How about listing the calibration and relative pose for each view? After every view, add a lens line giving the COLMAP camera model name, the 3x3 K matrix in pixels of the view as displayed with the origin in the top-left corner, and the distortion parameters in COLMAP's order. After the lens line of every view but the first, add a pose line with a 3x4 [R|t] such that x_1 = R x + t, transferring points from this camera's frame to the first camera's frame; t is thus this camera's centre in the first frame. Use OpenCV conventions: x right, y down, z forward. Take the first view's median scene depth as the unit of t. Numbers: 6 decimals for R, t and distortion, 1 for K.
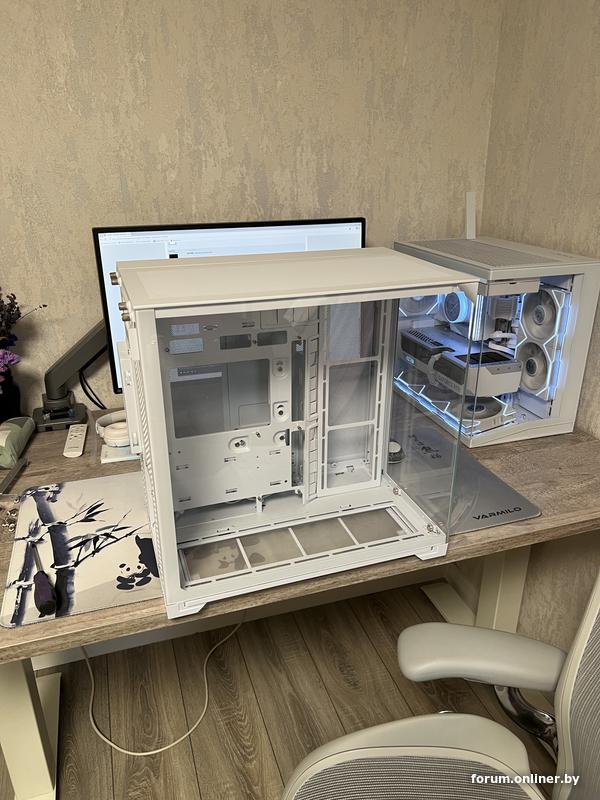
lens RADIAL K [[608.0, 0, 300.0], [0, 608.0, 400.0], [0, 0, 1]] dist [0.043332, -0.118210]
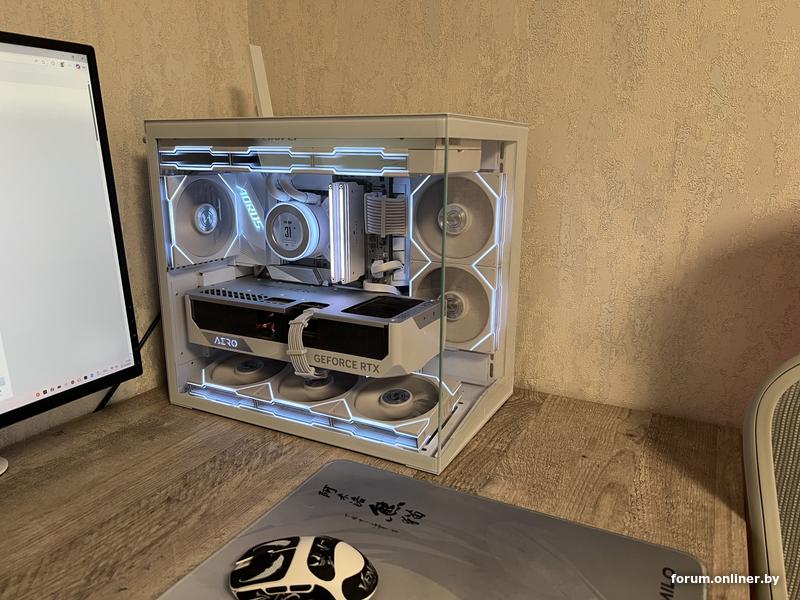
lens RADIAL K [[608.0, 0, 418.8], [0, 608.0, 310.8], [0, 0, 1]] dist [0.043332, -0.118210]
pose [[0.714409, -0.168256, 0.679198, -0.054247], [0.249074, 0.968232, -0.022128, -0.043177], [-0.653898, 0.184979, 0.733622, 0.554036]]
